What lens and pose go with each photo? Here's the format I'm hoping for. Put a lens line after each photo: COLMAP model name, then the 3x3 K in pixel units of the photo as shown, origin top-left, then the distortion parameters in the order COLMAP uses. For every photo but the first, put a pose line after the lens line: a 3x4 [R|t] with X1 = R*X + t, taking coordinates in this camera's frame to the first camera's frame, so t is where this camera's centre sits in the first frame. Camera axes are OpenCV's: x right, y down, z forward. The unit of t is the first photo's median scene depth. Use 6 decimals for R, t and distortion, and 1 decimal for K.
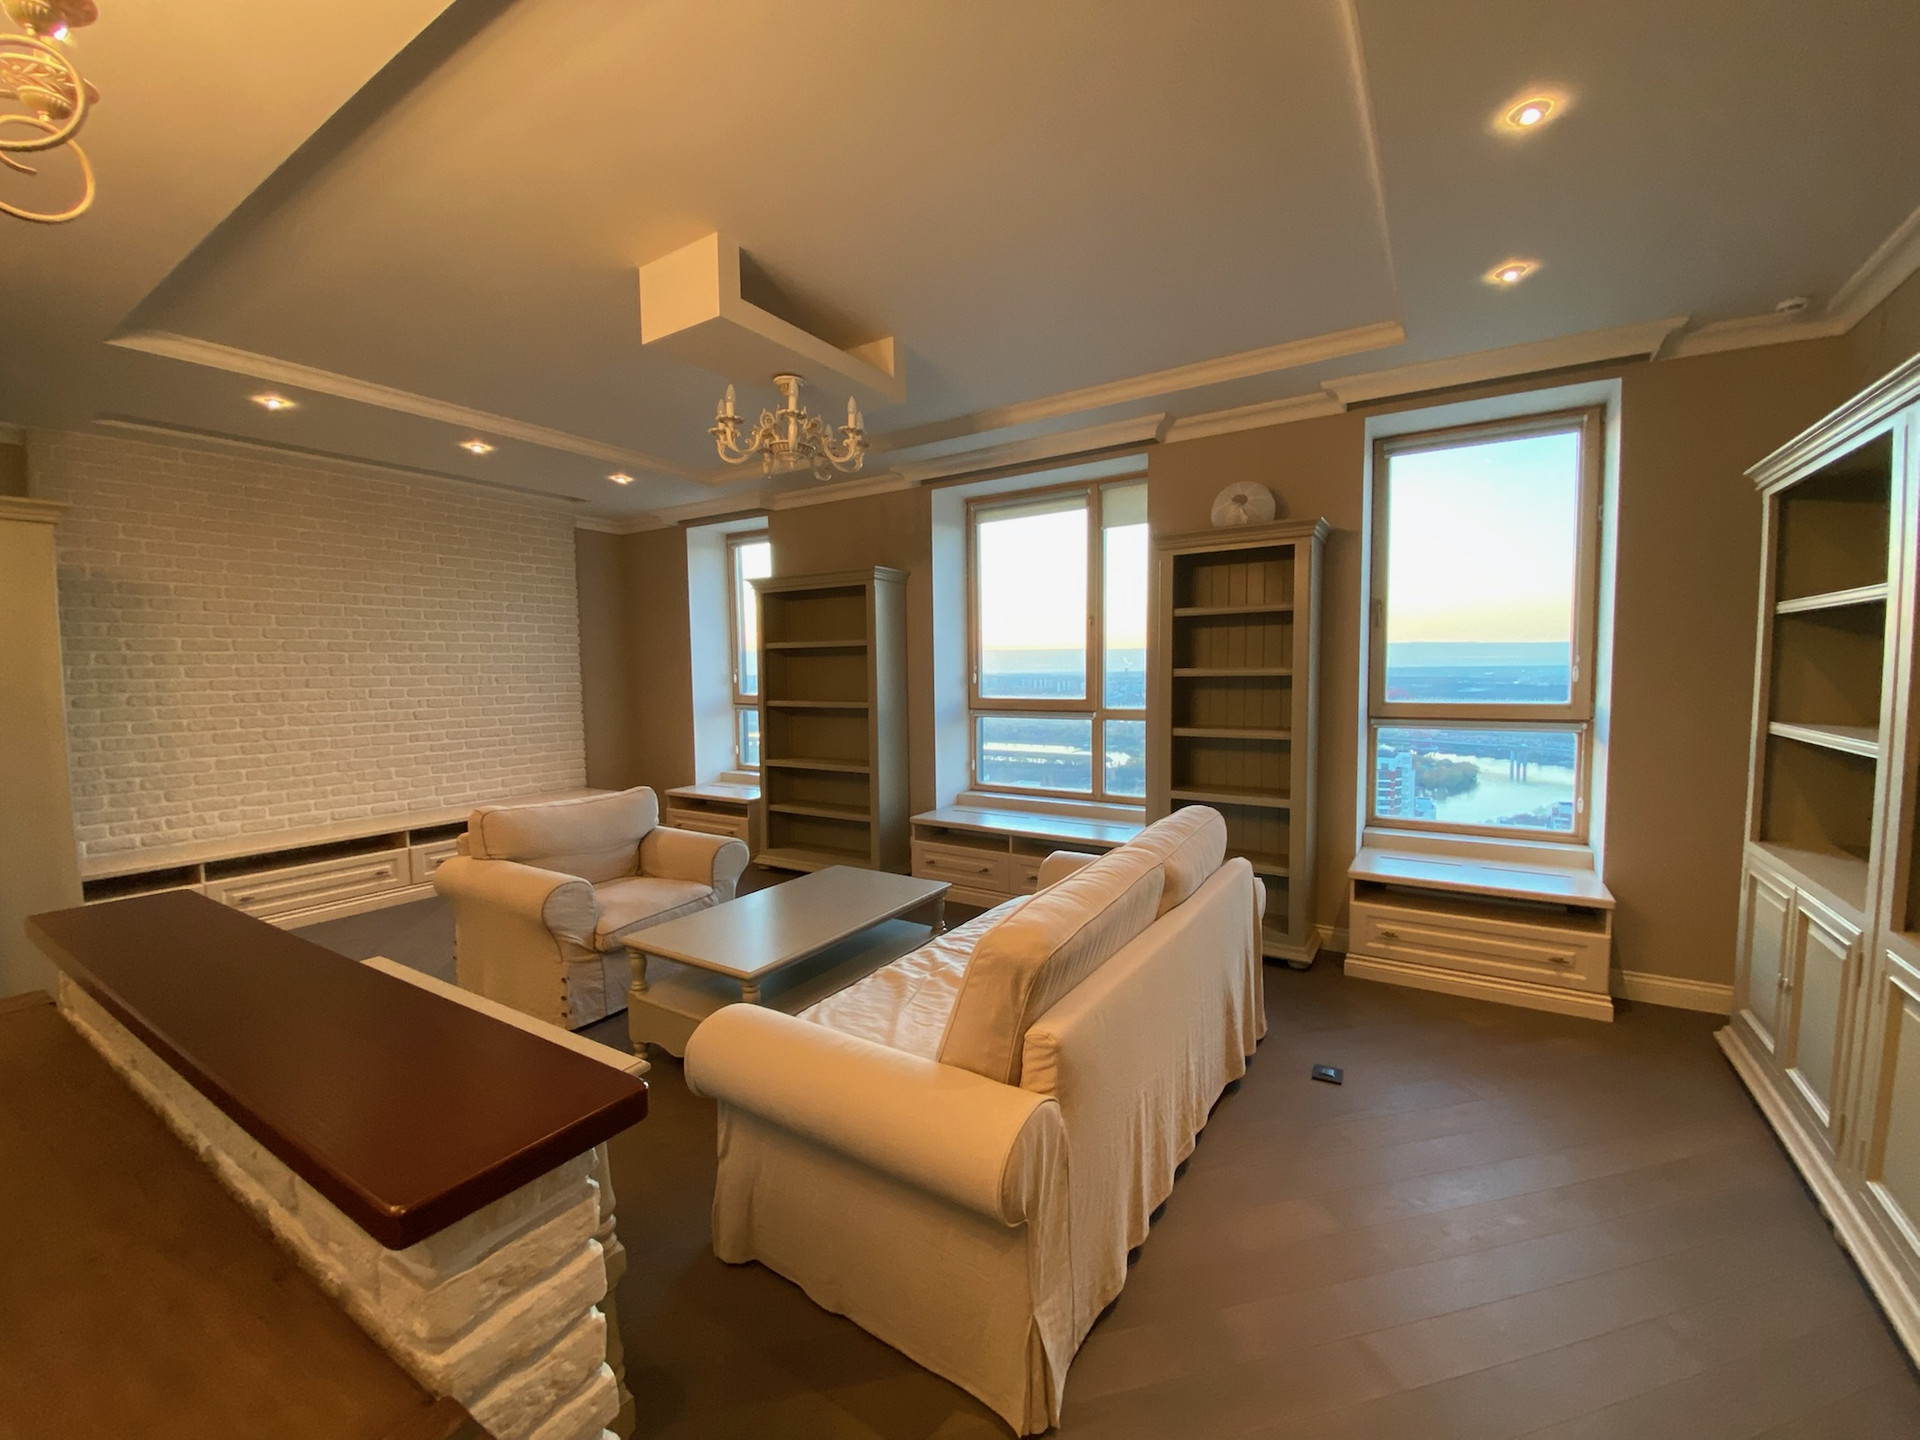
lens RADIAL K [[767.9, 0, 960.0], [0, 767.9, 720.0], [0, 0, 1]] dist [0.001702, 0.000041]
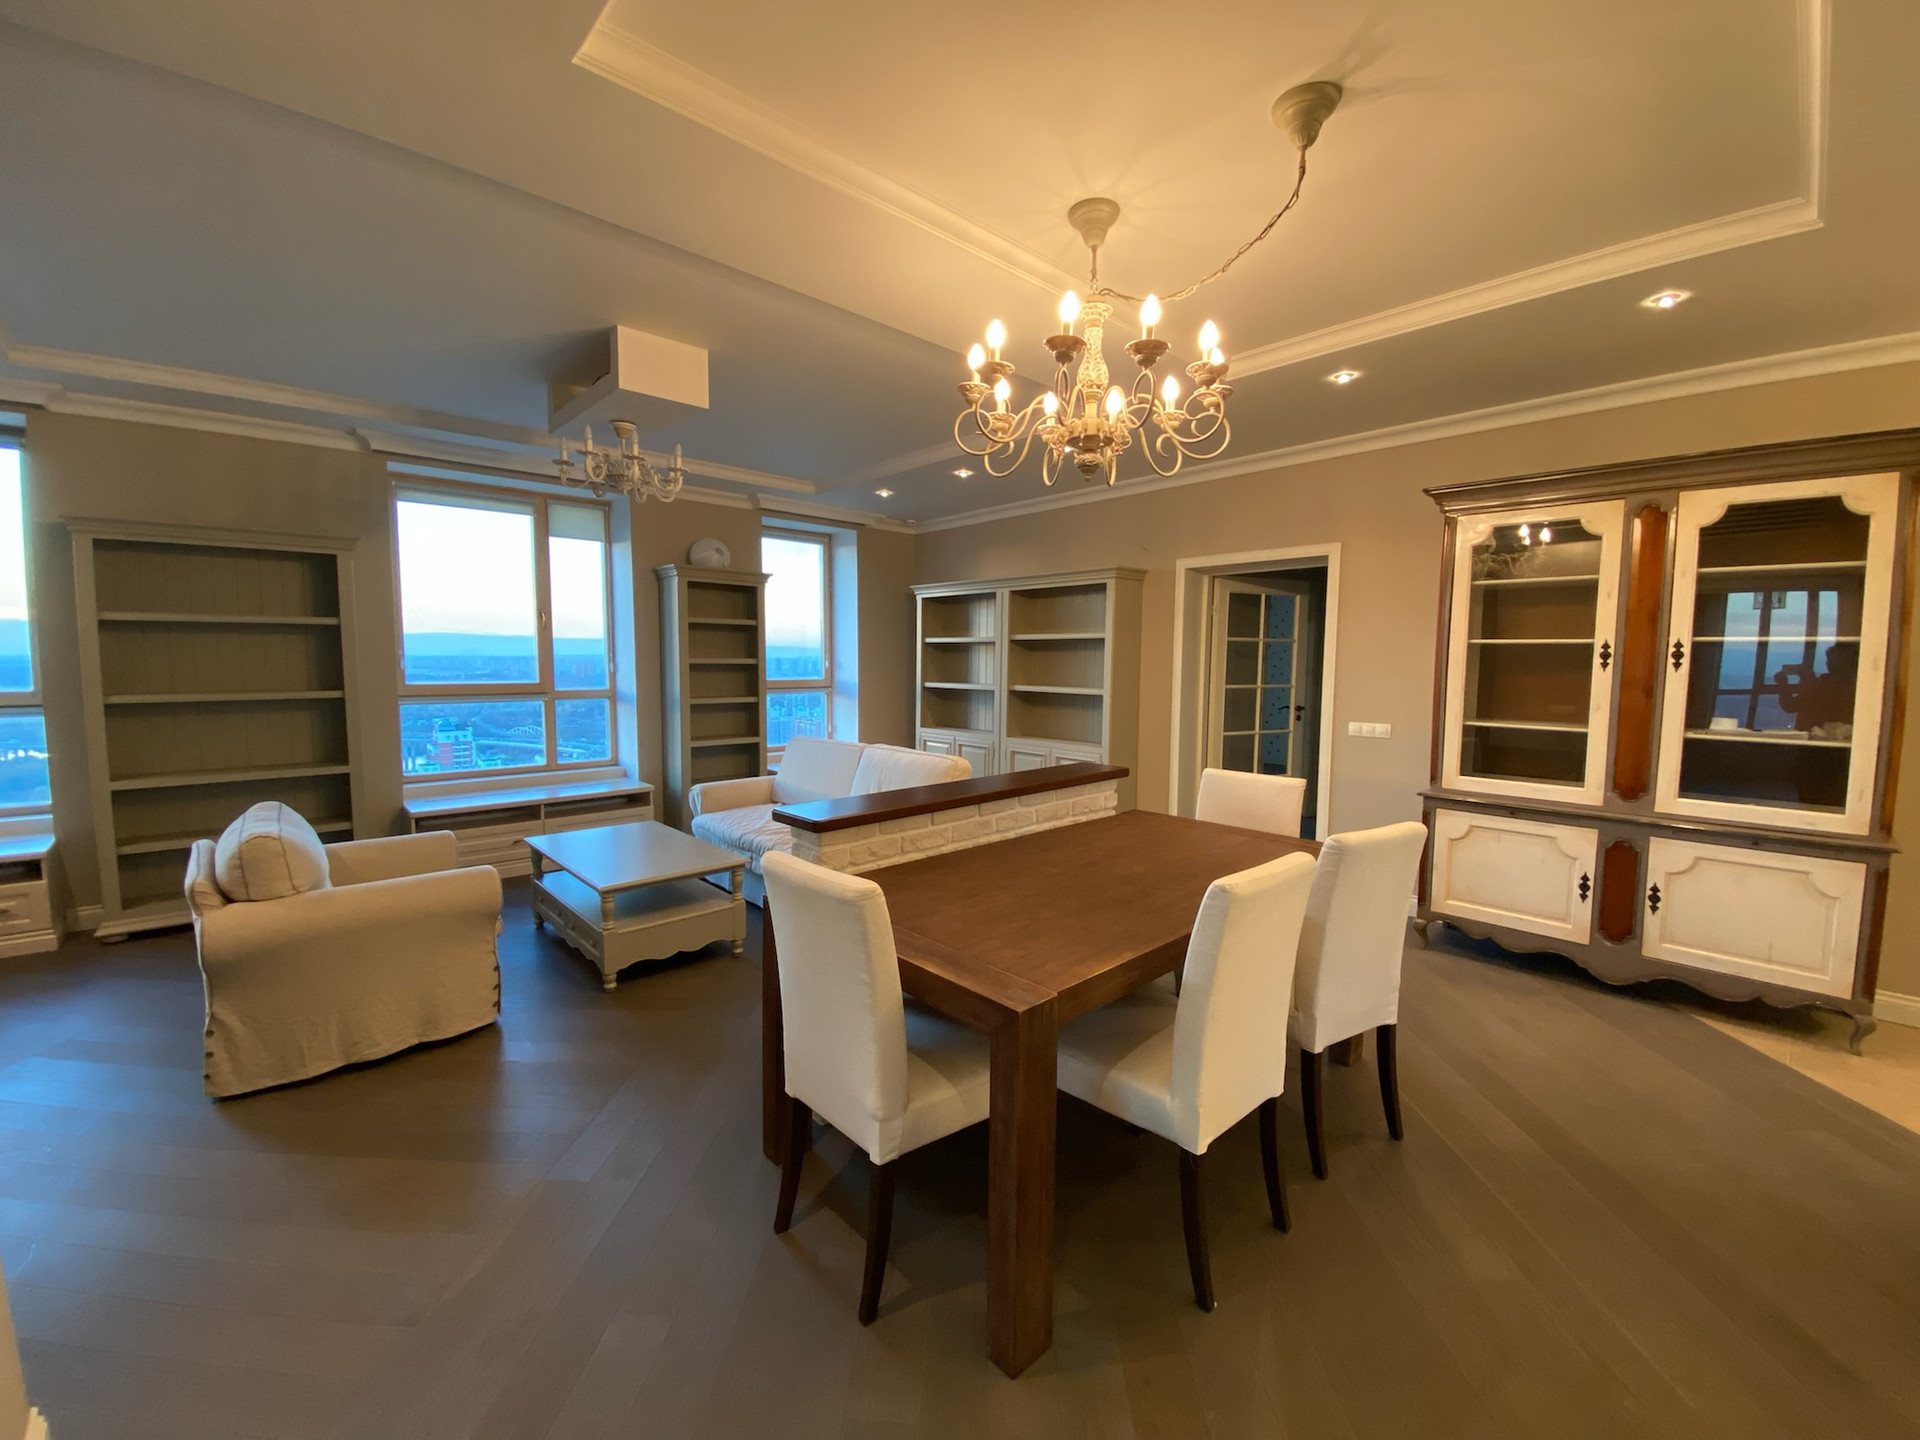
lens RADIAL K [[767.9, 0, 960.0], [0, 767.9, 720.0], [0, 0, 1]] dist [0.001702, 0.000041]
pose [[0.253796, -0.063532, 0.965169, -0.792877], [0.052623, 0.997270, 0.051808, 0.002156], [-0.965825, 0.037642, 0.256446, 0.097230]]
